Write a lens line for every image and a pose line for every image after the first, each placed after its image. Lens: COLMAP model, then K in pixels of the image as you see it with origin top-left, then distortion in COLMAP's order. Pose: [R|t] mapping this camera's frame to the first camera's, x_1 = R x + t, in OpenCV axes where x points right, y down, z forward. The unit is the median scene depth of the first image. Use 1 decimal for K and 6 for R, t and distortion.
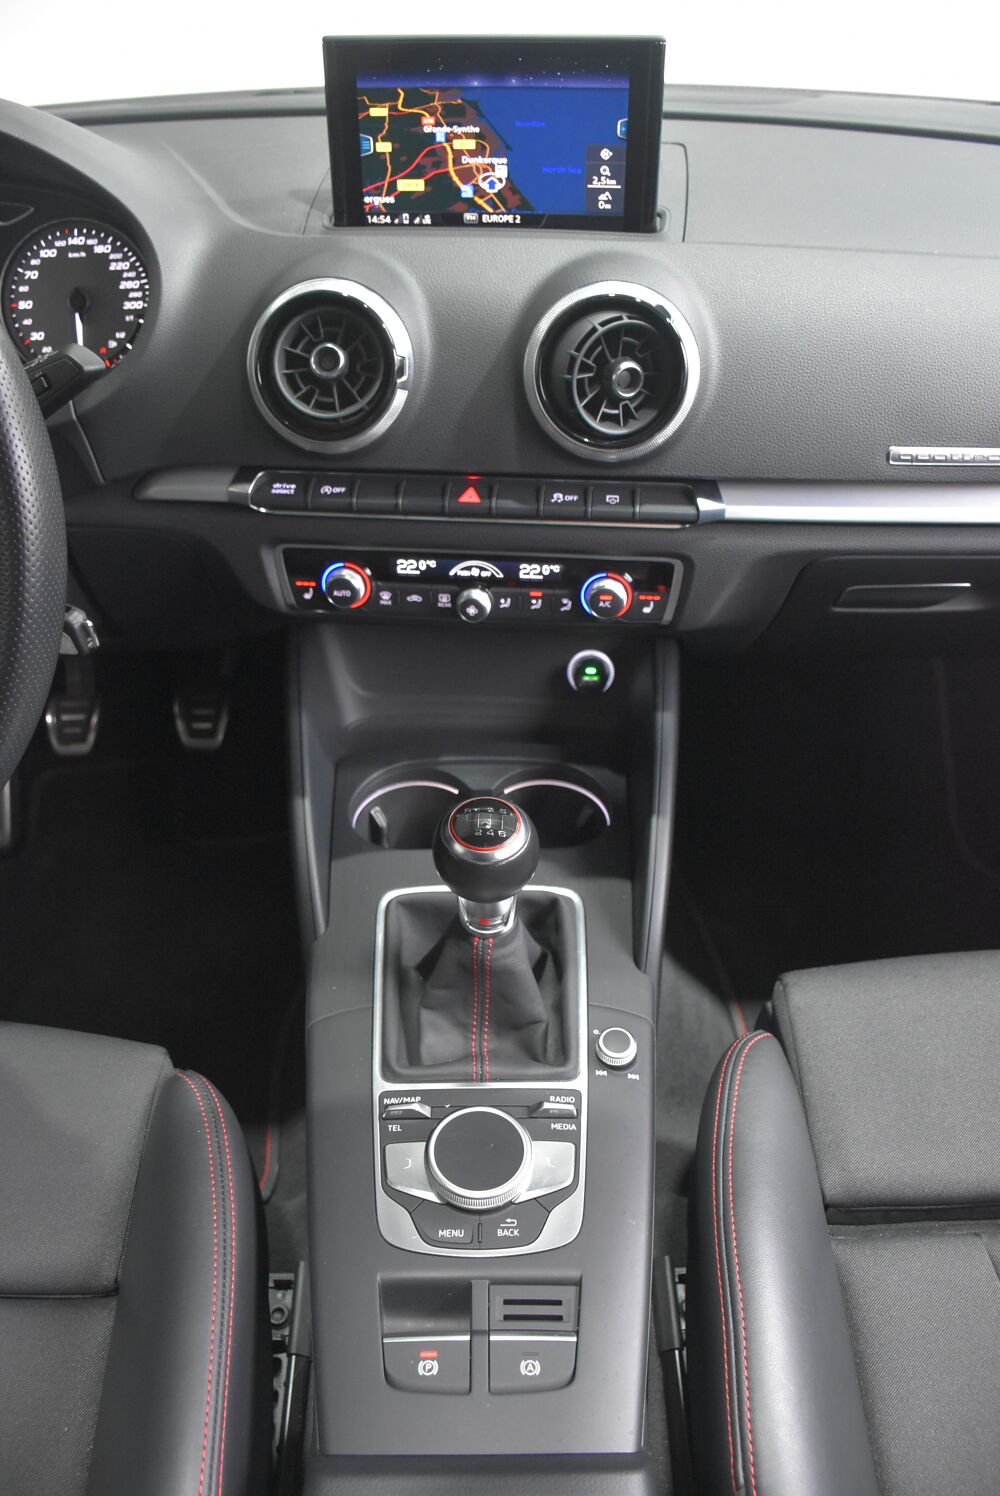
lens RADIAL K [[1128.8, 0, 502.9], [0, 1128.8, 734.1], [0, 0, 1]] dist [-0.096619, 0.013720]
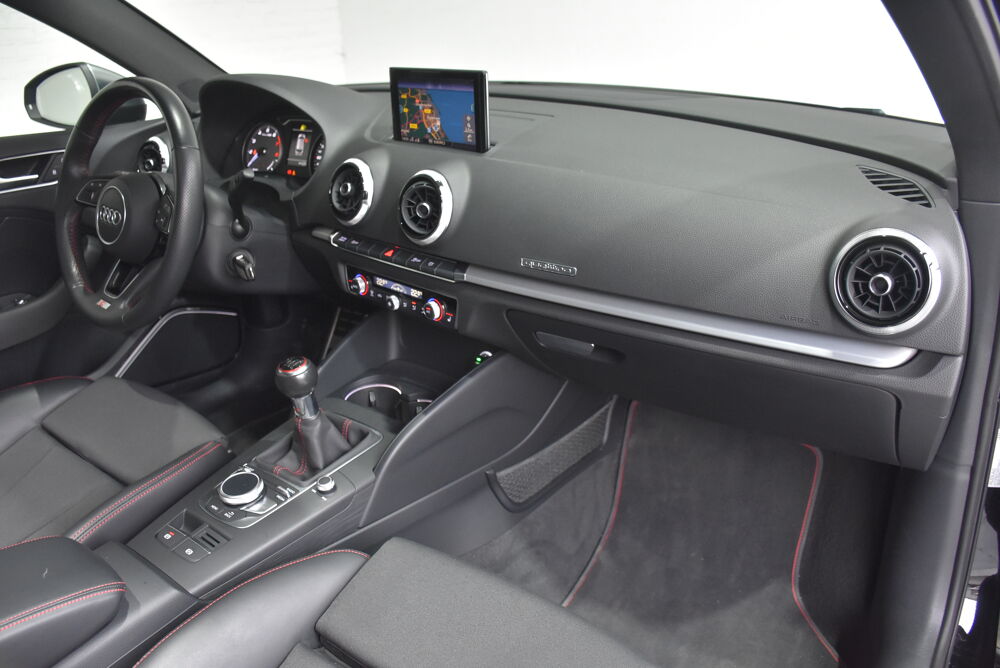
lens RADIAL K [[754.5, 0, 496.1], [0, 754.5, 337.4], [0, 0, 1]] dist [-0.096619, 0.013720]
pose [[0.799085, 0.225532, -0.557313, 1.084329], [-0.321331, 0.943679, -0.078844, 0.005250], [0.508143, 0.242085, 0.826550, -0.142286]]
